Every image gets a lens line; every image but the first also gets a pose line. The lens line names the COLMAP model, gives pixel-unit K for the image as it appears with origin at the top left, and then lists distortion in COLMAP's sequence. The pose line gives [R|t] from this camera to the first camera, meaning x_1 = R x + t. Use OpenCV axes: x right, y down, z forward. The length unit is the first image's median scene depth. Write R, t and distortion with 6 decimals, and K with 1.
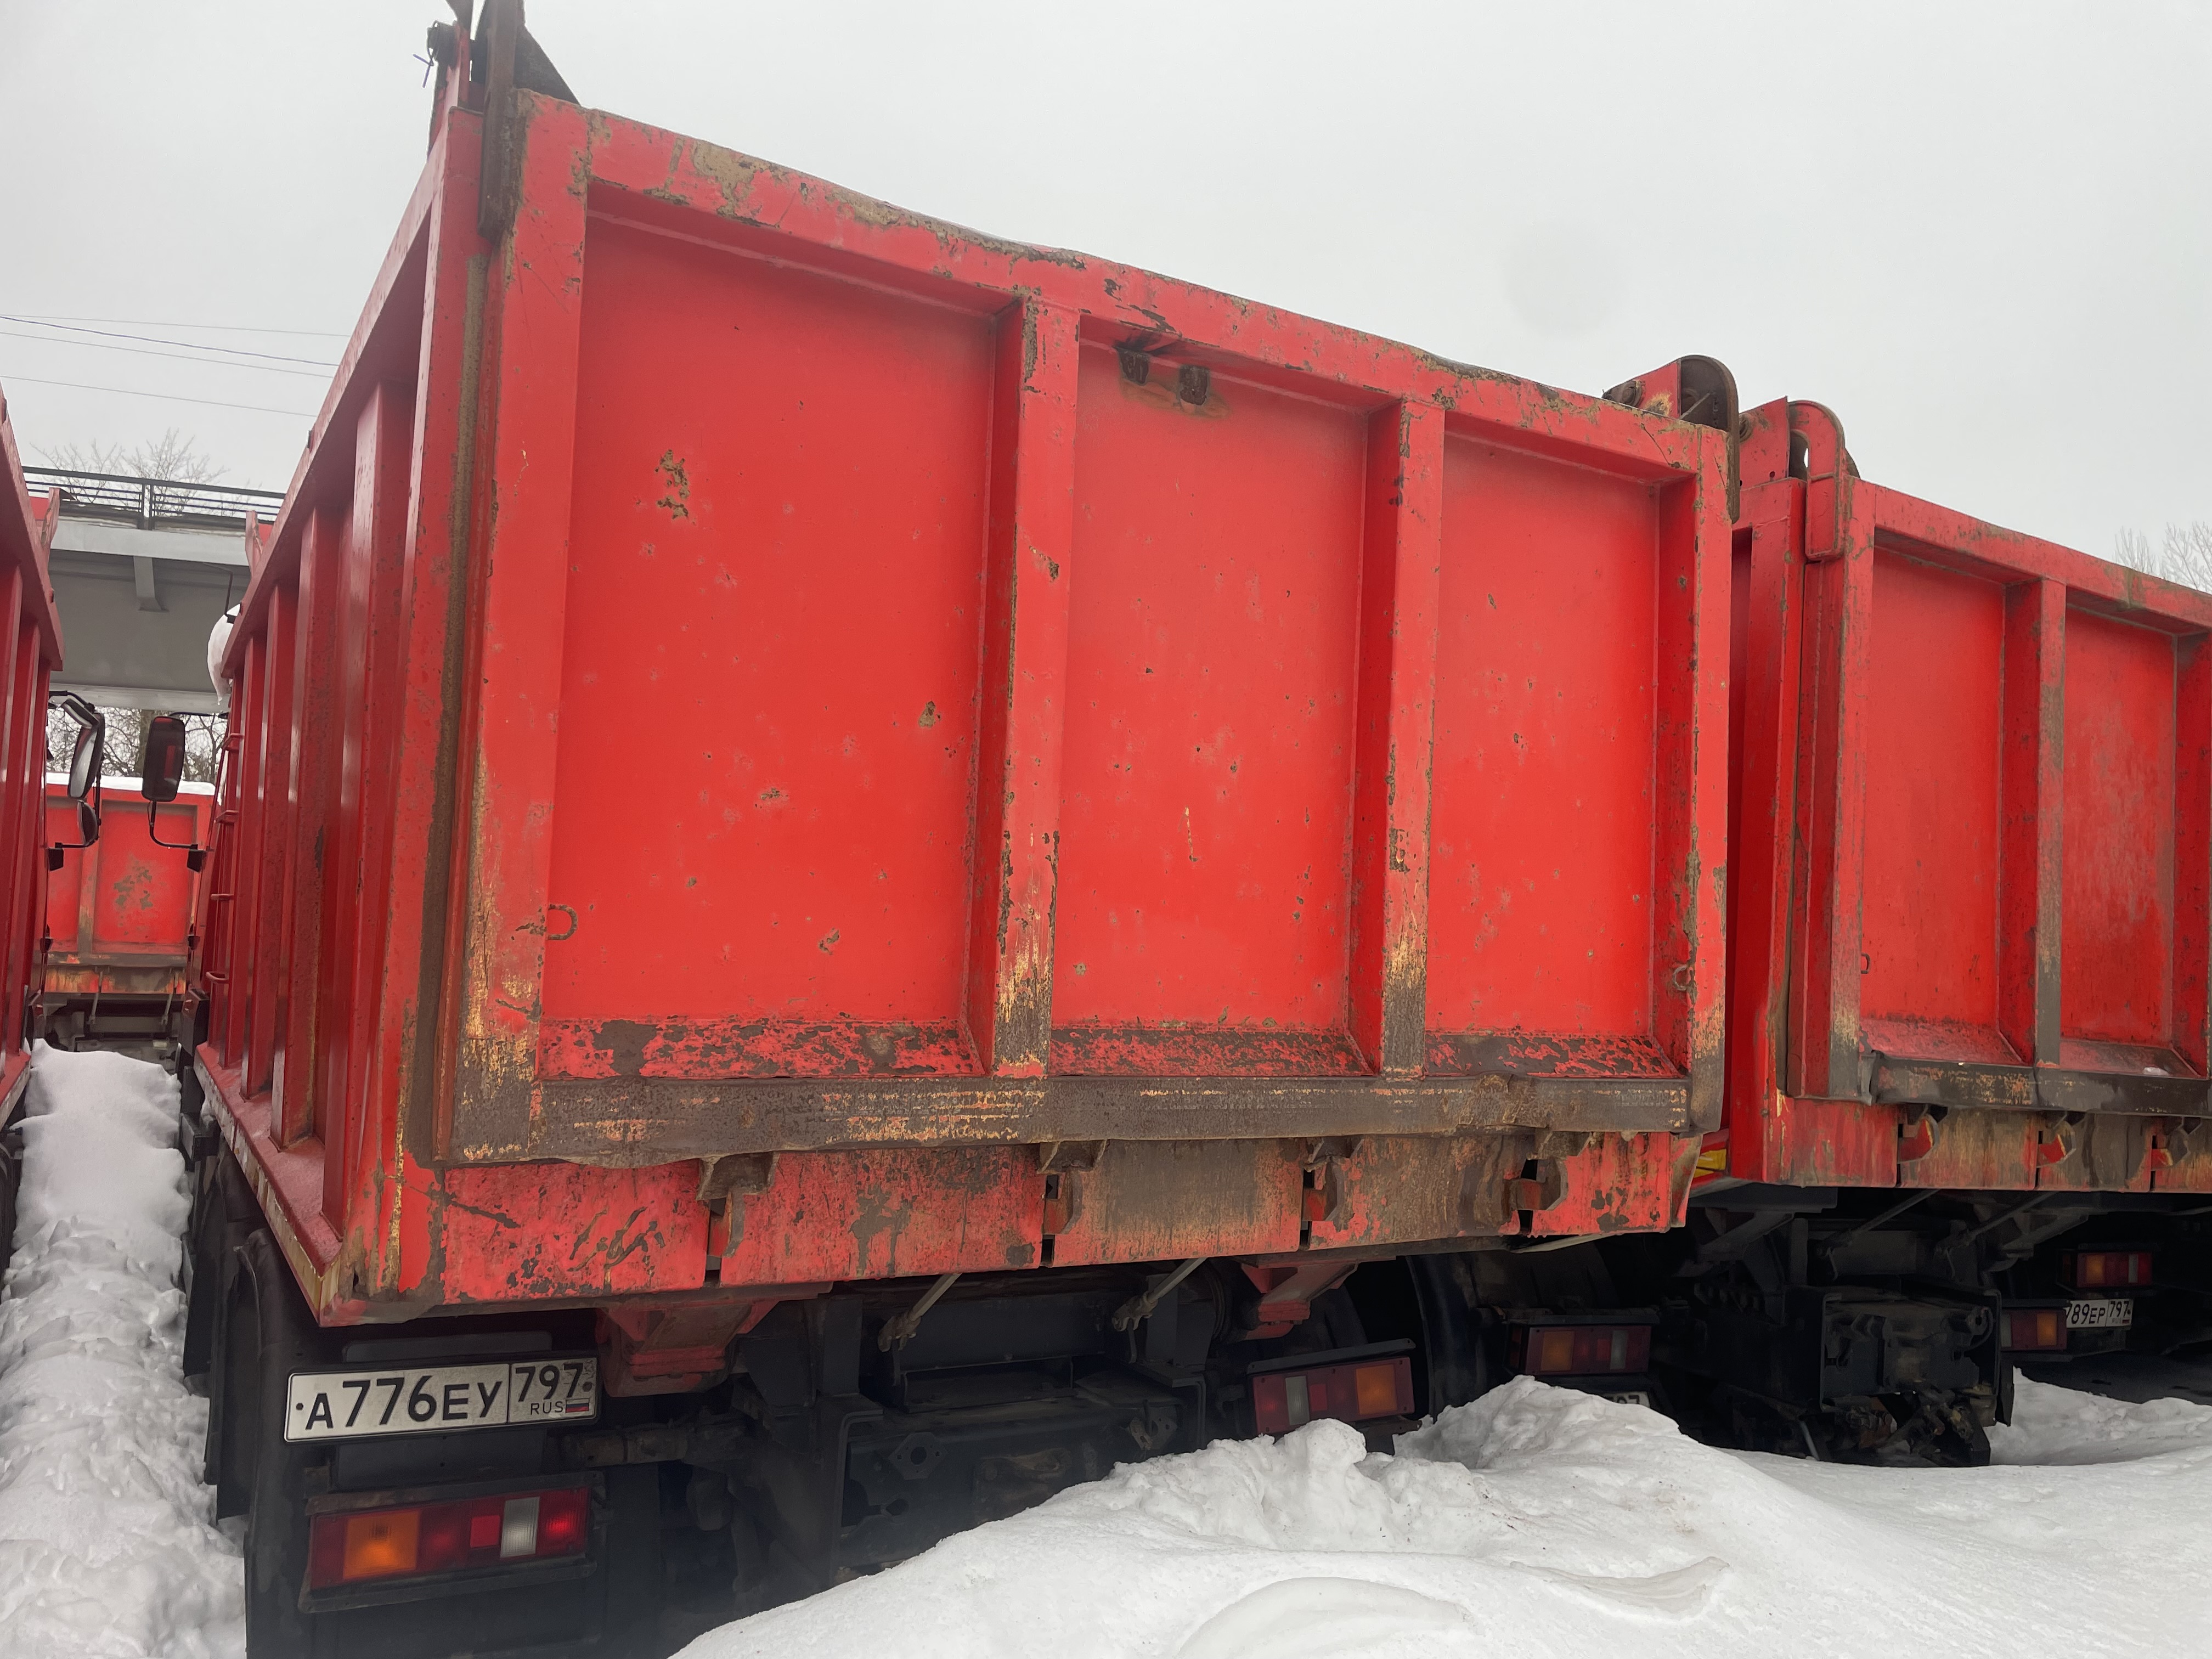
lens RADIAL K [[1693.9, 0, 1127.8], [0, 1693.9, 835.5], [0, 0, 1]] dist [0.046316, -0.025037]
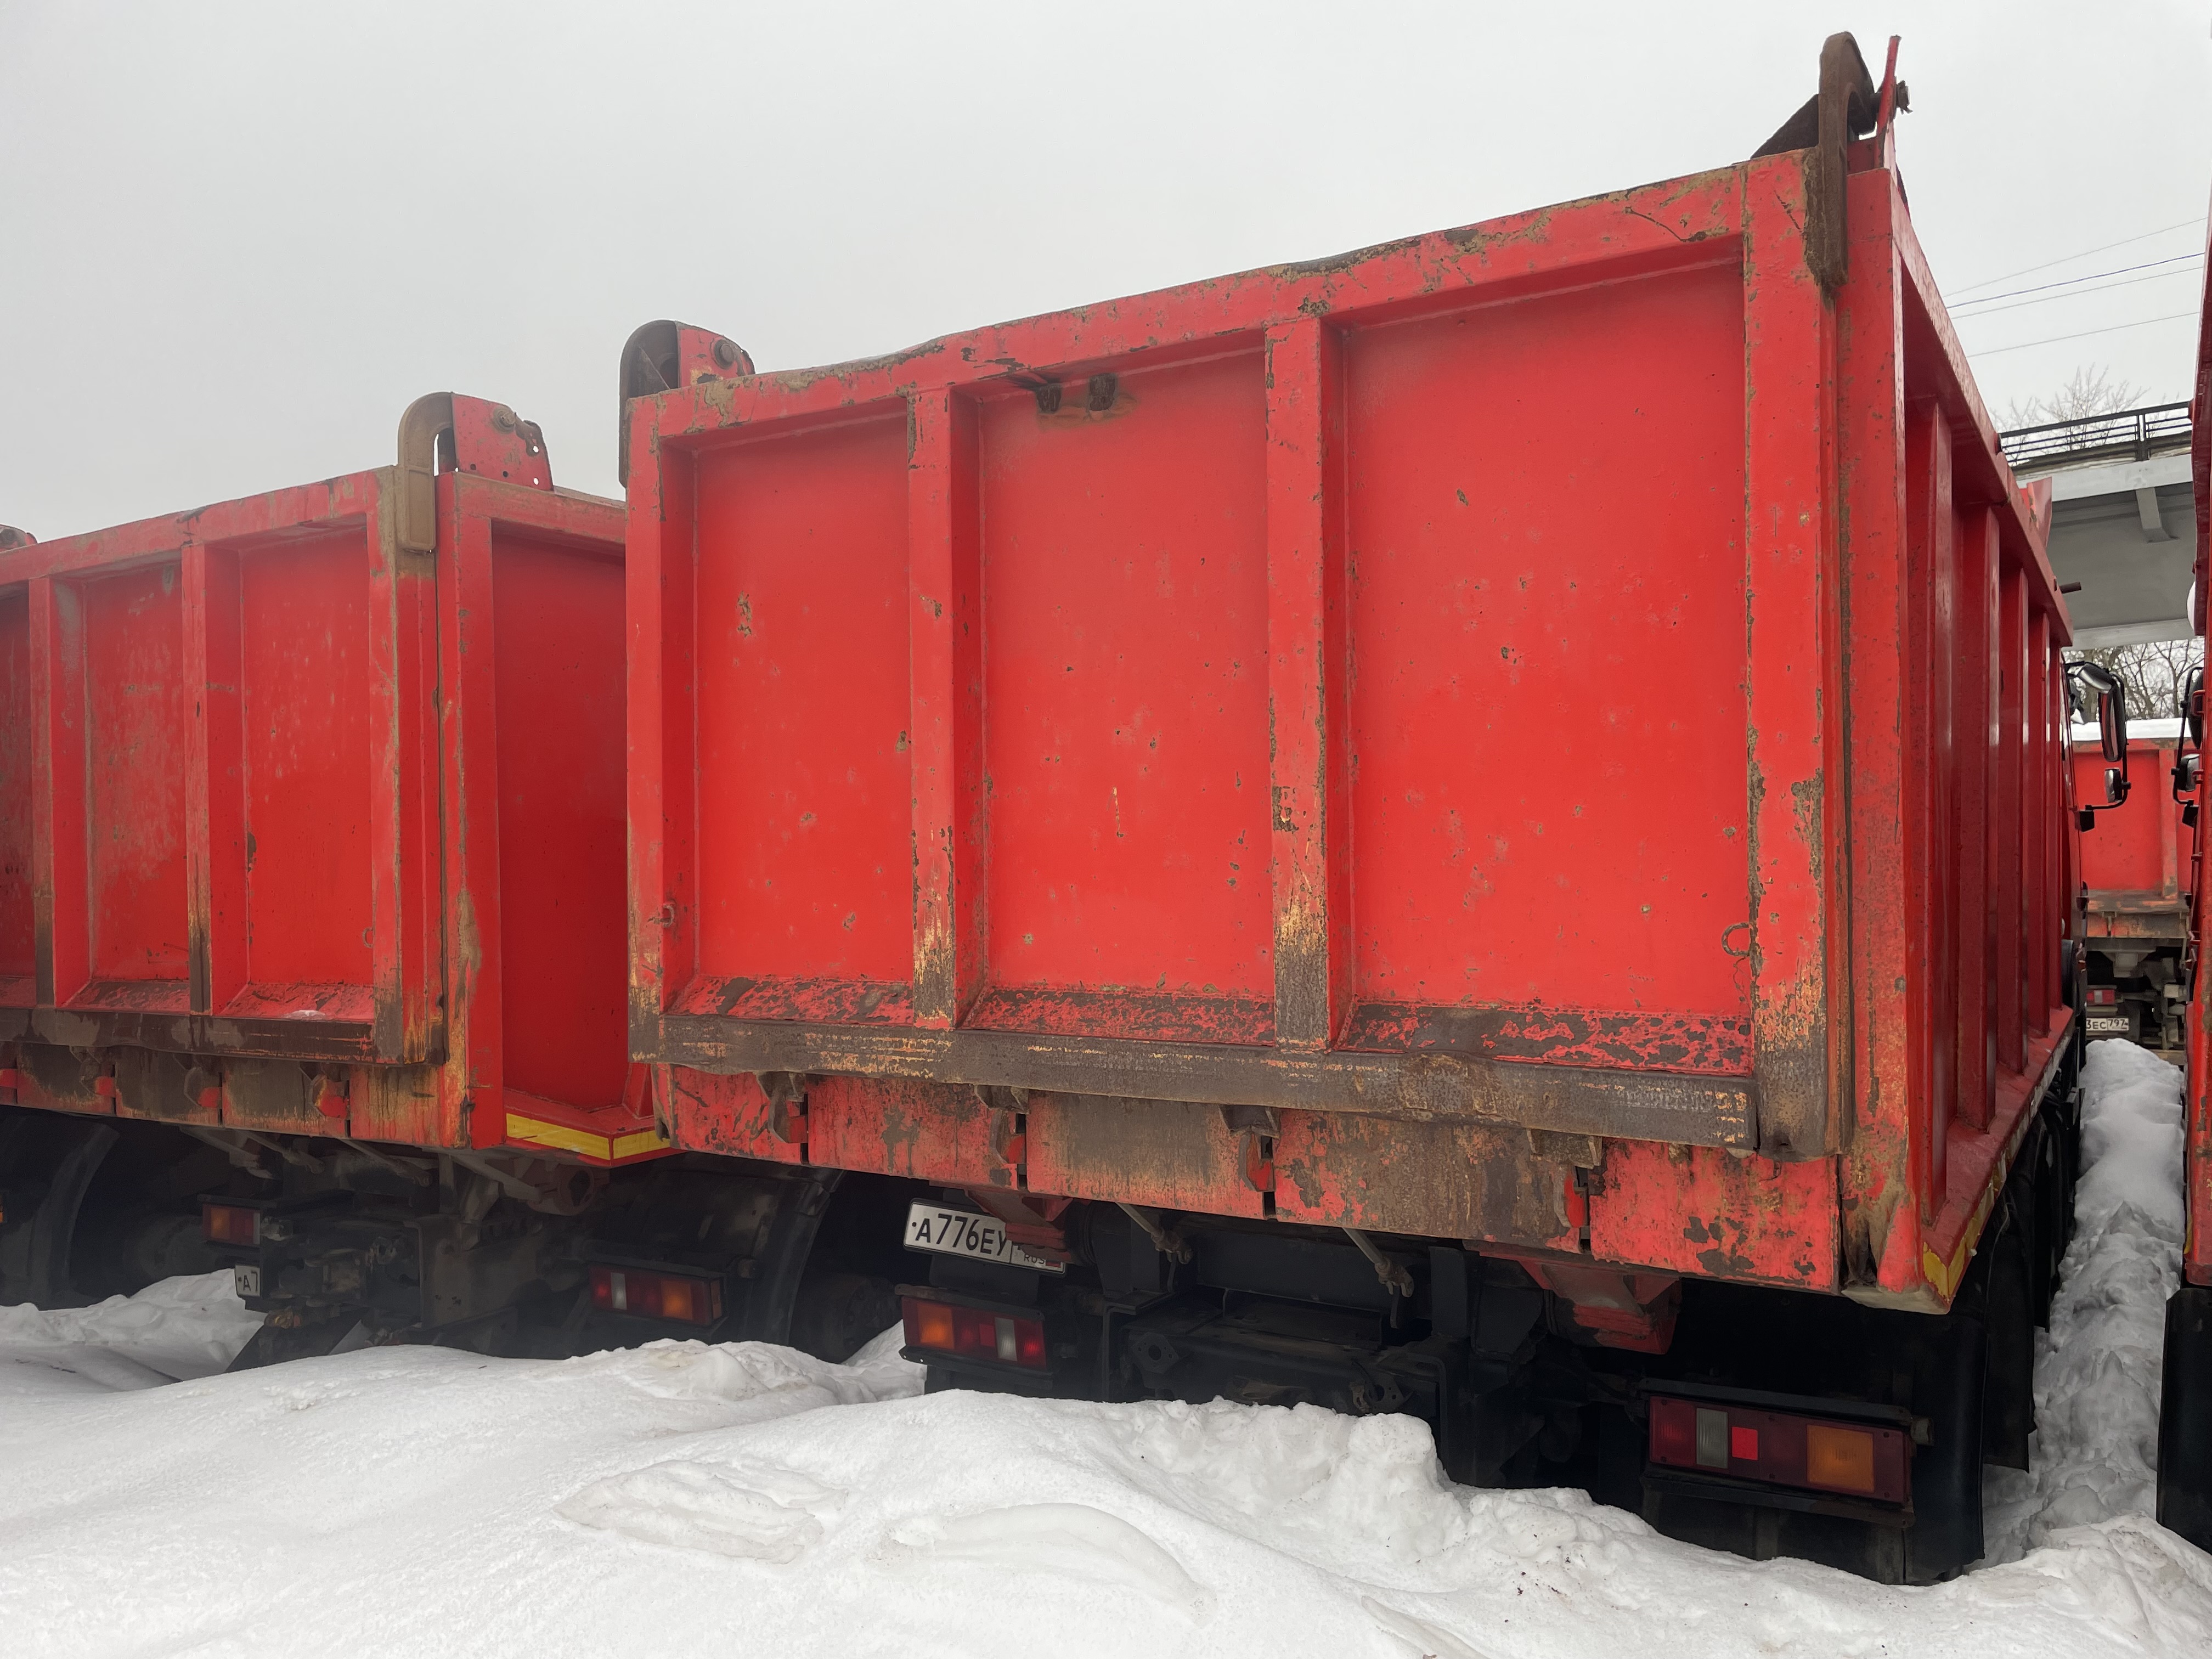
lens RADIAL K [[1693.9, 0, 1126.4], [0, 1693.9, 826.1], [0, 0, 1]] dist [0.046316, -0.025037]
pose [[0.461376, -0.061772, -0.885052, 0.979522], [0.090127, 0.995676, -0.022510, 0.032382], [0.882615, -0.069381, 0.464948, 0.499250]]
